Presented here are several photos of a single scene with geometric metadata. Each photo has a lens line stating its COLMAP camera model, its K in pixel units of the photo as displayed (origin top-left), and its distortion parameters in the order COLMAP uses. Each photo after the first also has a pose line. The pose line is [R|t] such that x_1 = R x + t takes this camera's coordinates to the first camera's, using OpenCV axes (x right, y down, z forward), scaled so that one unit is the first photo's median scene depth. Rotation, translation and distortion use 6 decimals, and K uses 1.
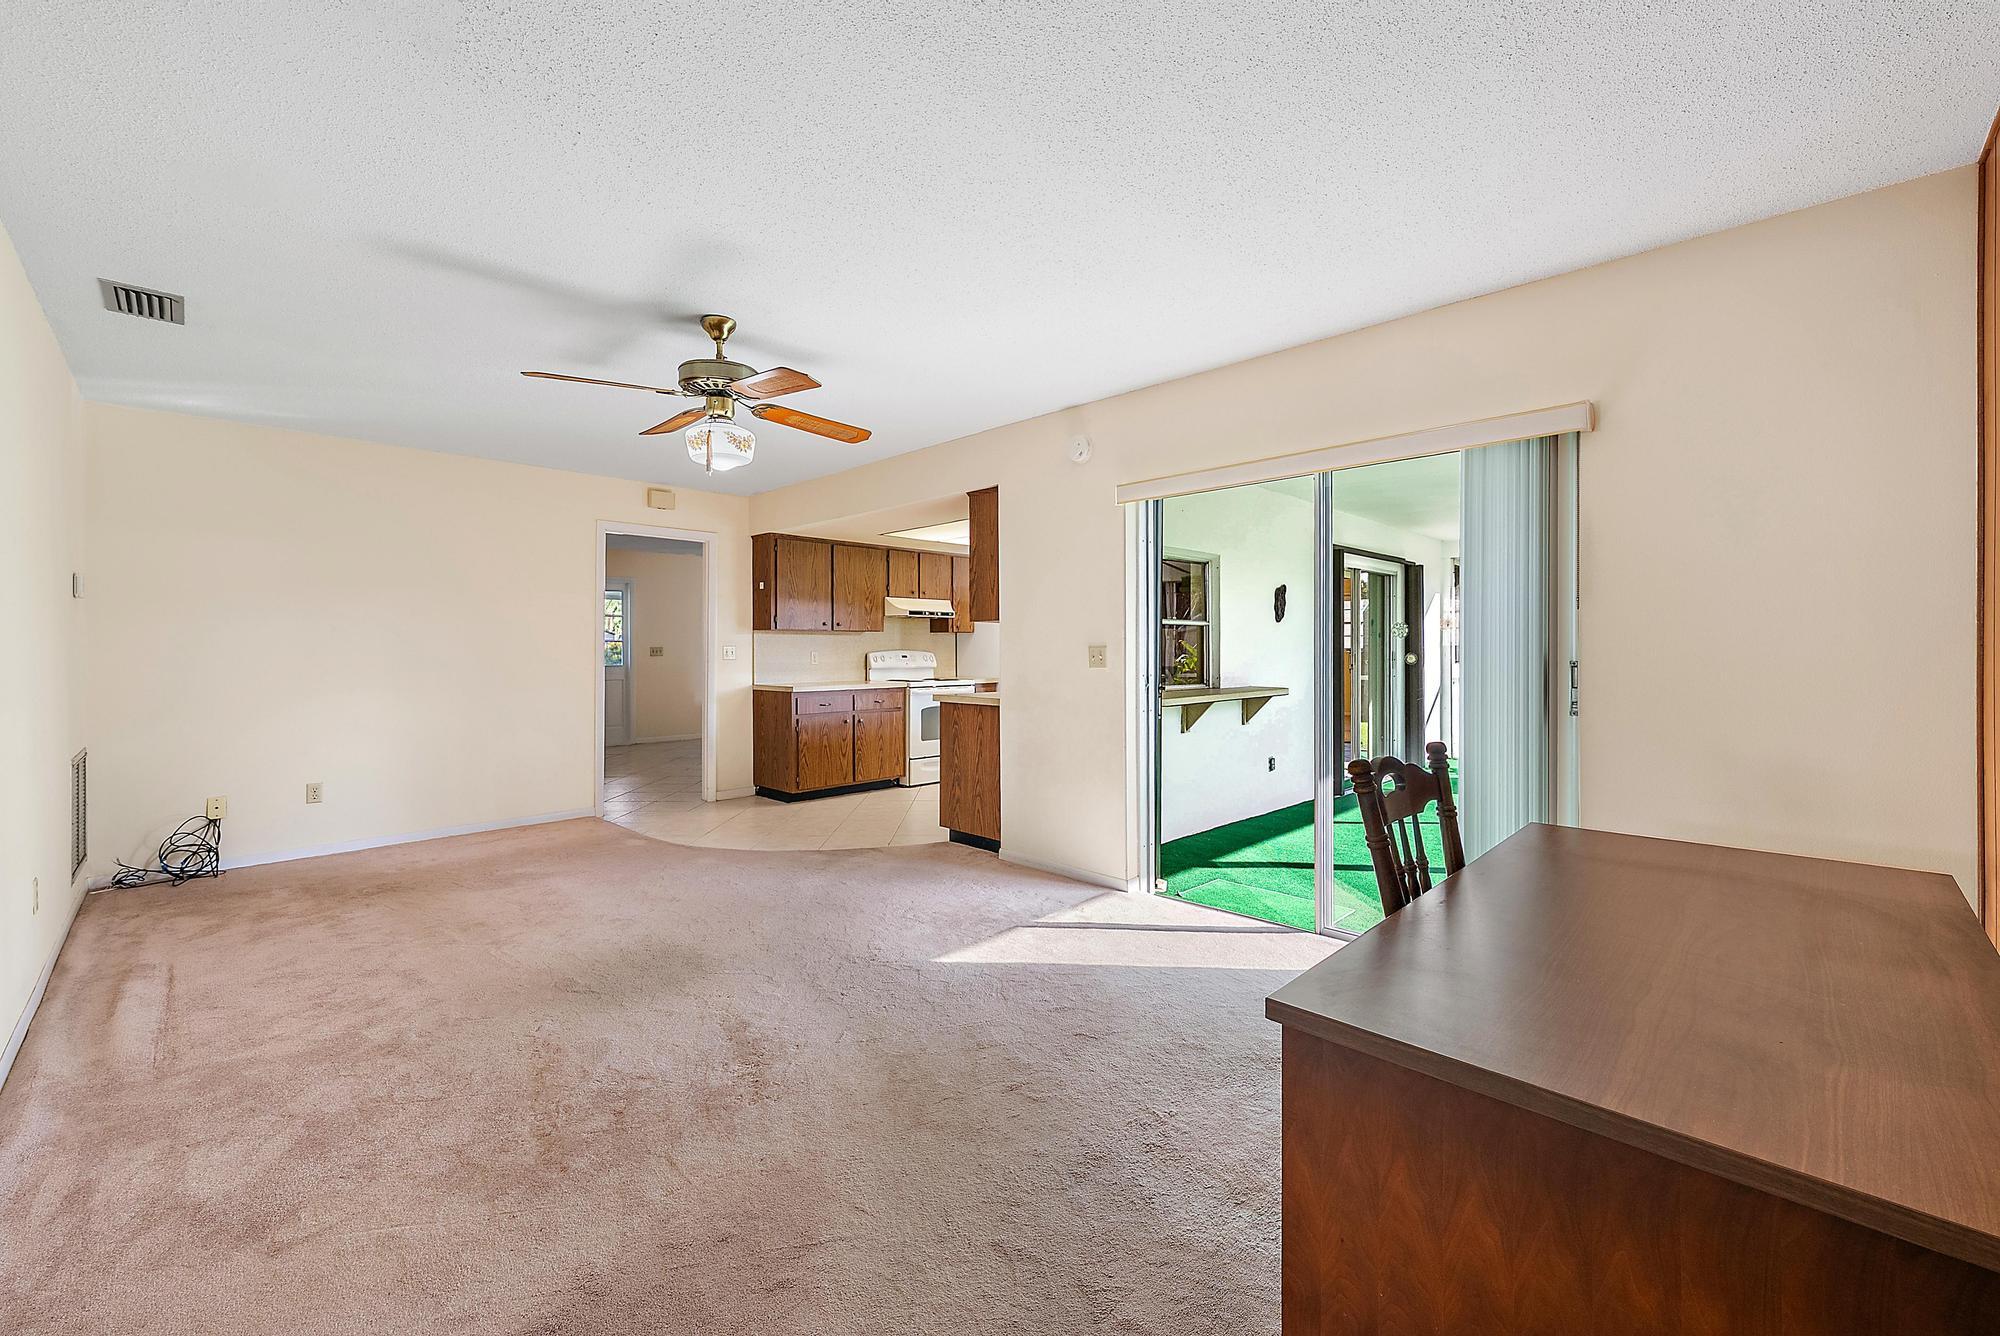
lens RADIAL K [[789.6, 0, 989.0], [0, 789.6, 655.2], [0, 0, 1]] dist [-0.001934, -0.000230]
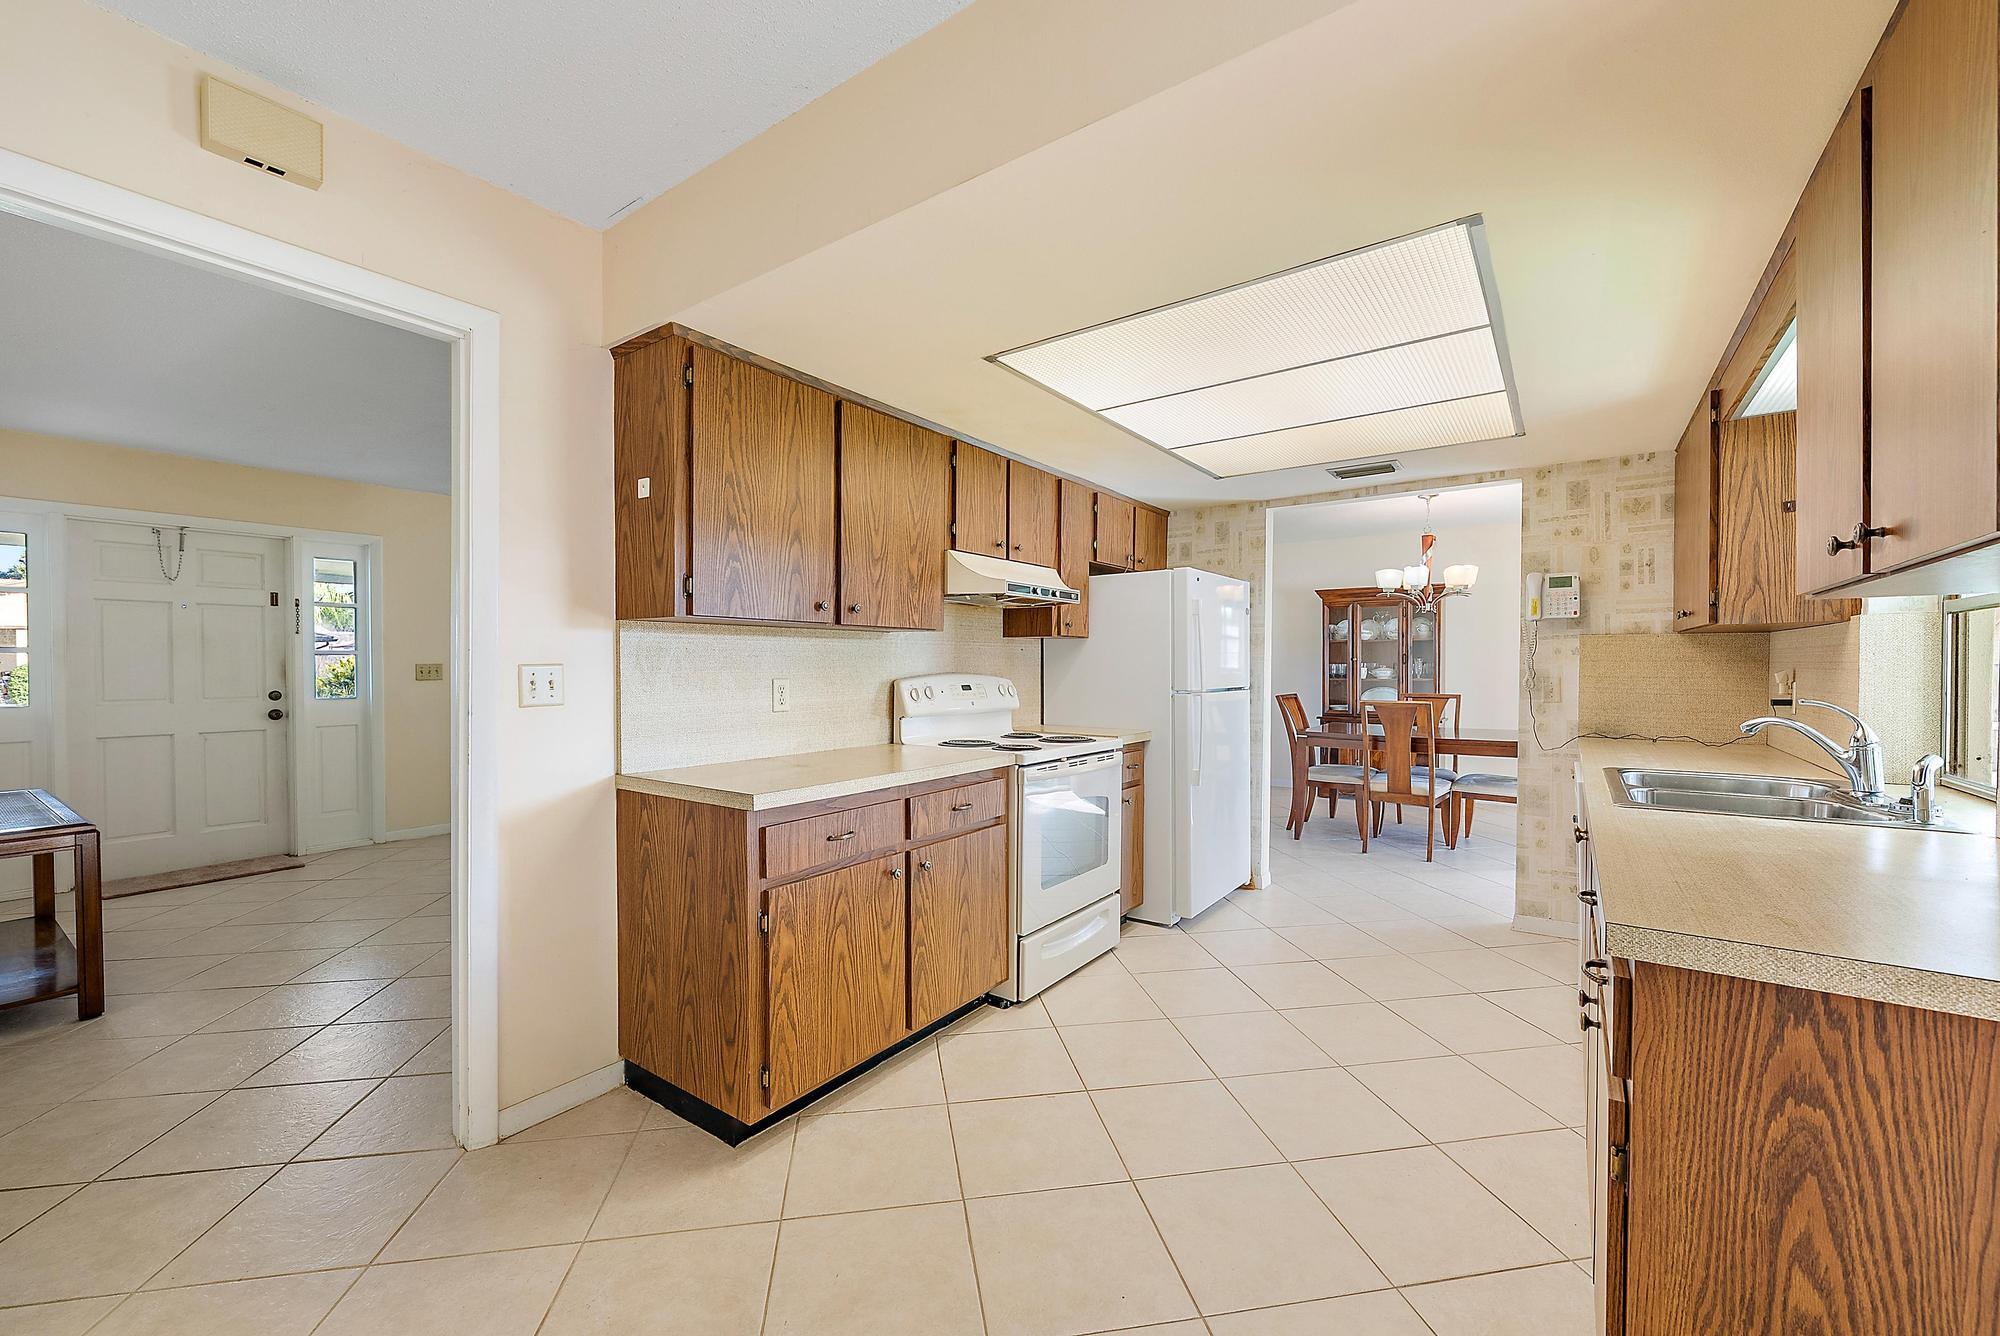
lens RADIAL K [[789.6, 0, 1008.7], [0, 789.6, 671.1], [0, 0, 1]] dist [-0.001934, -0.000230]
pose [[0.984197, 0.000063, 0.177075, -0.185830], [-0.000659, 0.999994, 0.003307, -0.010470], [-0.177074, -0.003372, 0.984192, 0.611871]]
